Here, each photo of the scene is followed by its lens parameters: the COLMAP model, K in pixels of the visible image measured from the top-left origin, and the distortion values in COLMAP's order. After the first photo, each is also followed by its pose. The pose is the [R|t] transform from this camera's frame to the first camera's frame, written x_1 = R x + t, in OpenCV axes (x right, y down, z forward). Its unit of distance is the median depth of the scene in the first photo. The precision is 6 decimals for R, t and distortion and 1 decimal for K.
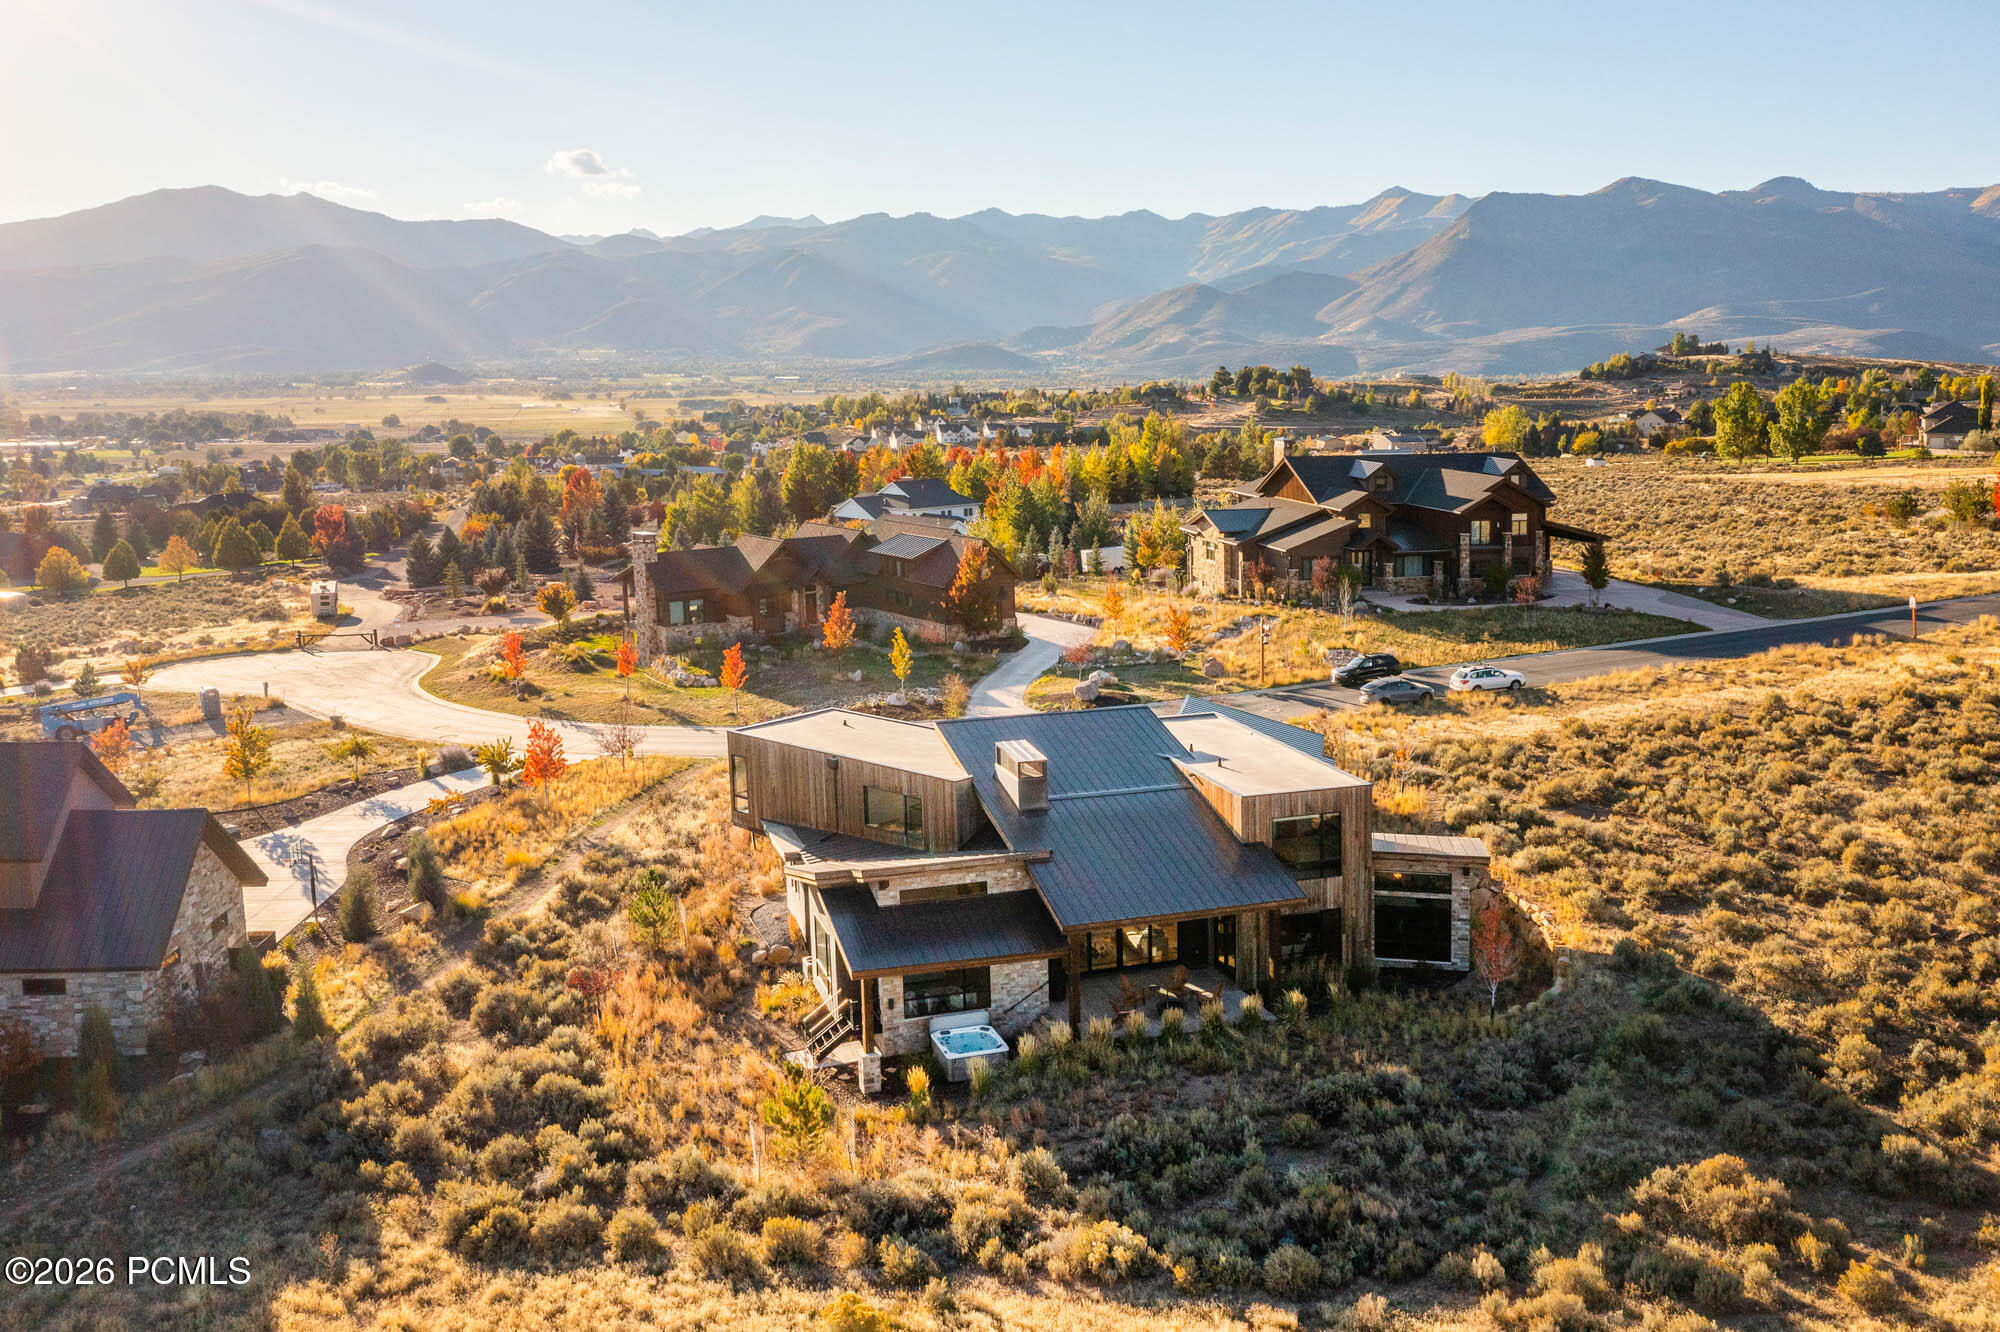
lens RADIAL K [[1907.9, 0, 1036.8], [0, 1907.9, 613.4], [0, 0, 1]] dist [0.006947, 0.007341]
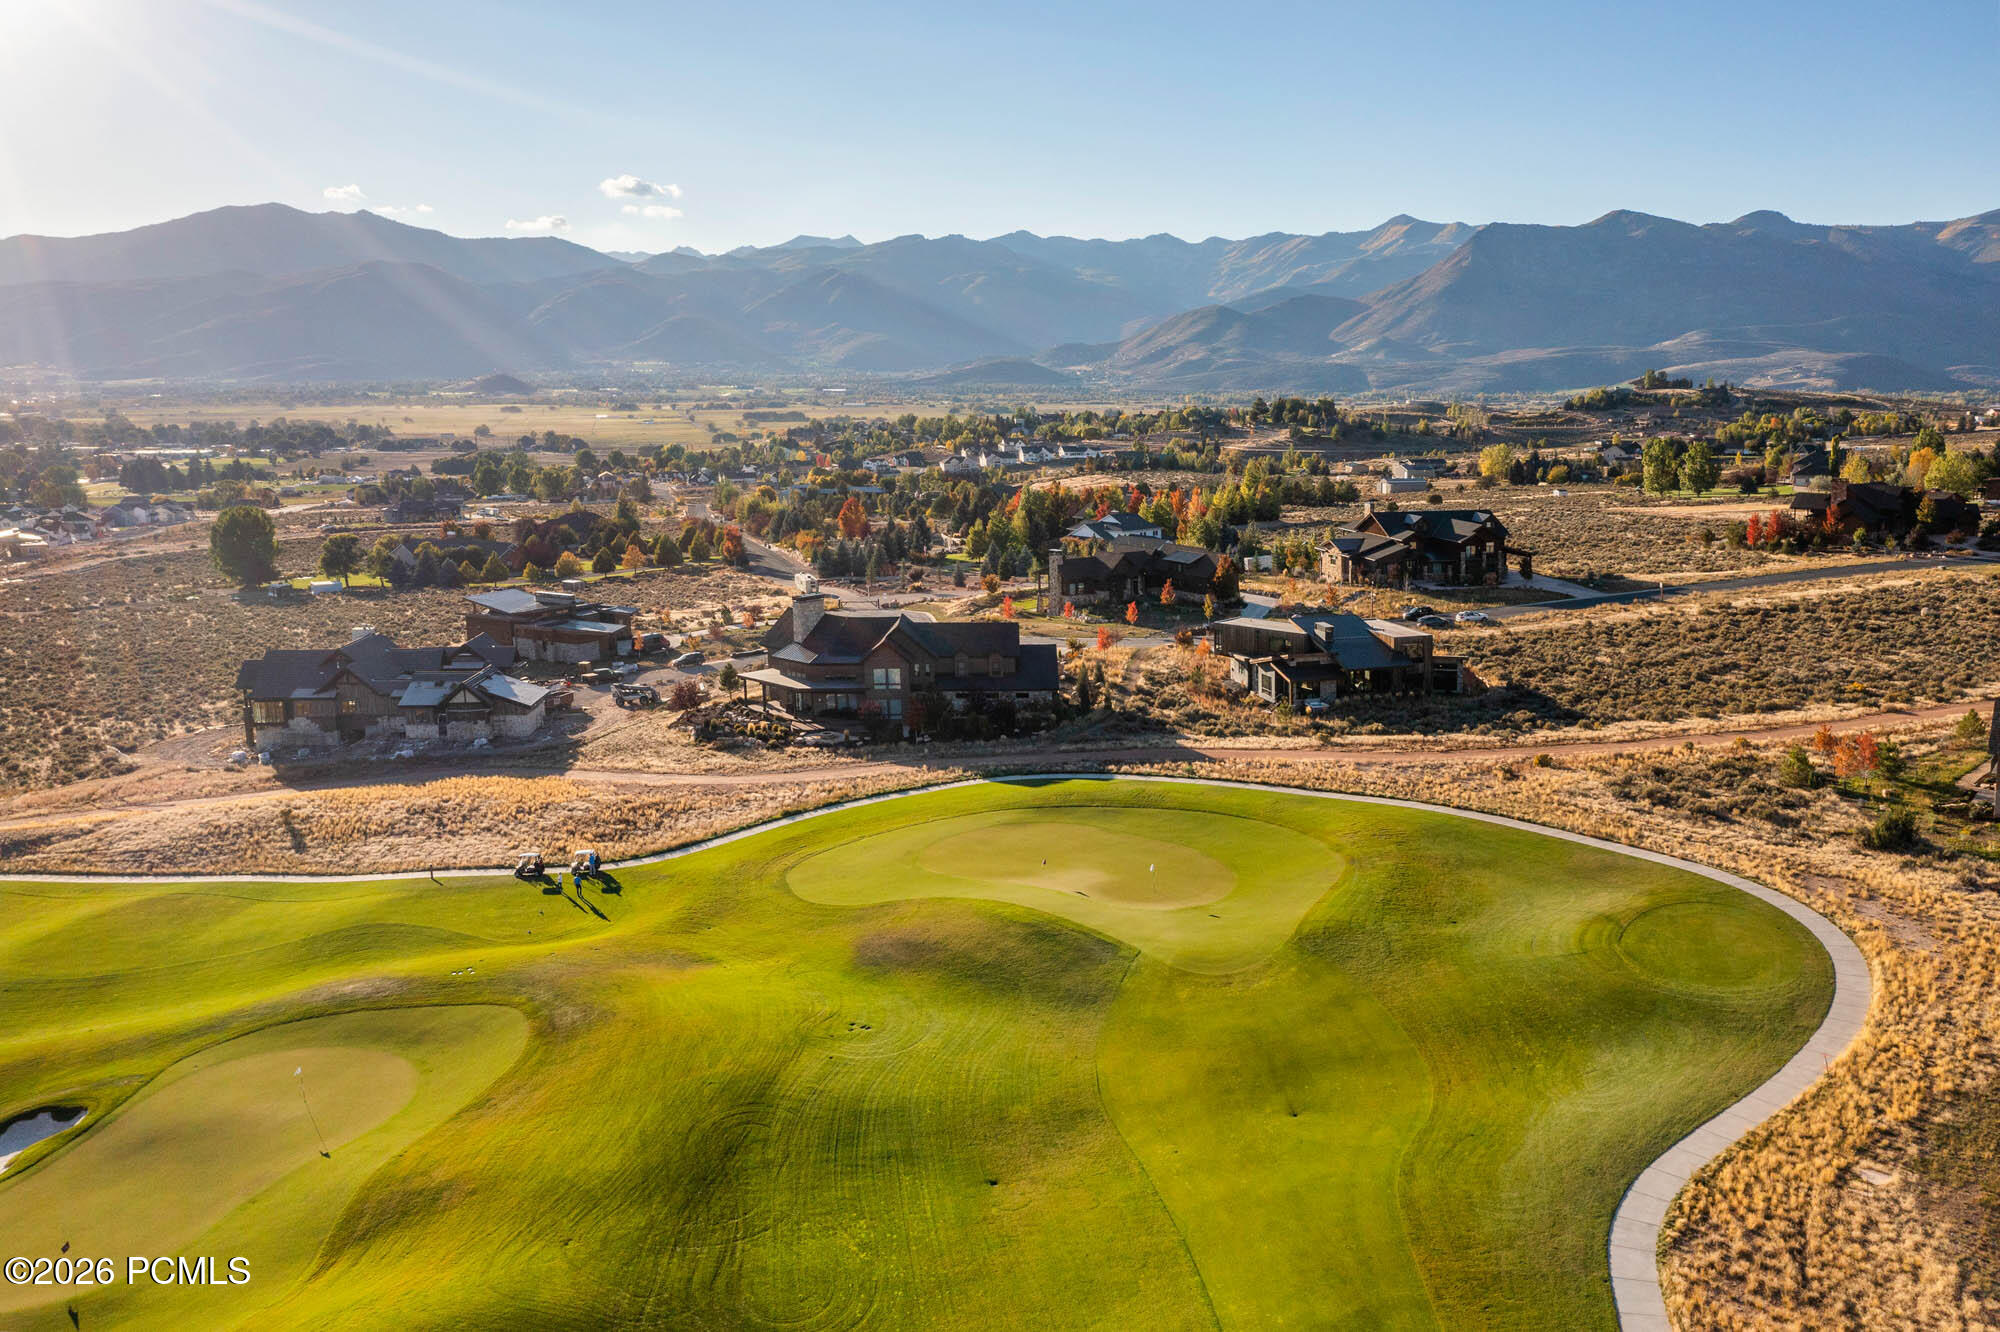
lens RADIAL K [[1837.4, 0, 949.6], [0, 1837.4, 595.9], [0, 0, 1]] dist [0.001652, 0.018131]
pose [[0.998561, 0.004880, -0.053407, -0.037622], [-0.005269, 0.999961, -0.007136, 0.003771], [0.053370, 0.007407, 0.998547, -0.170597]]
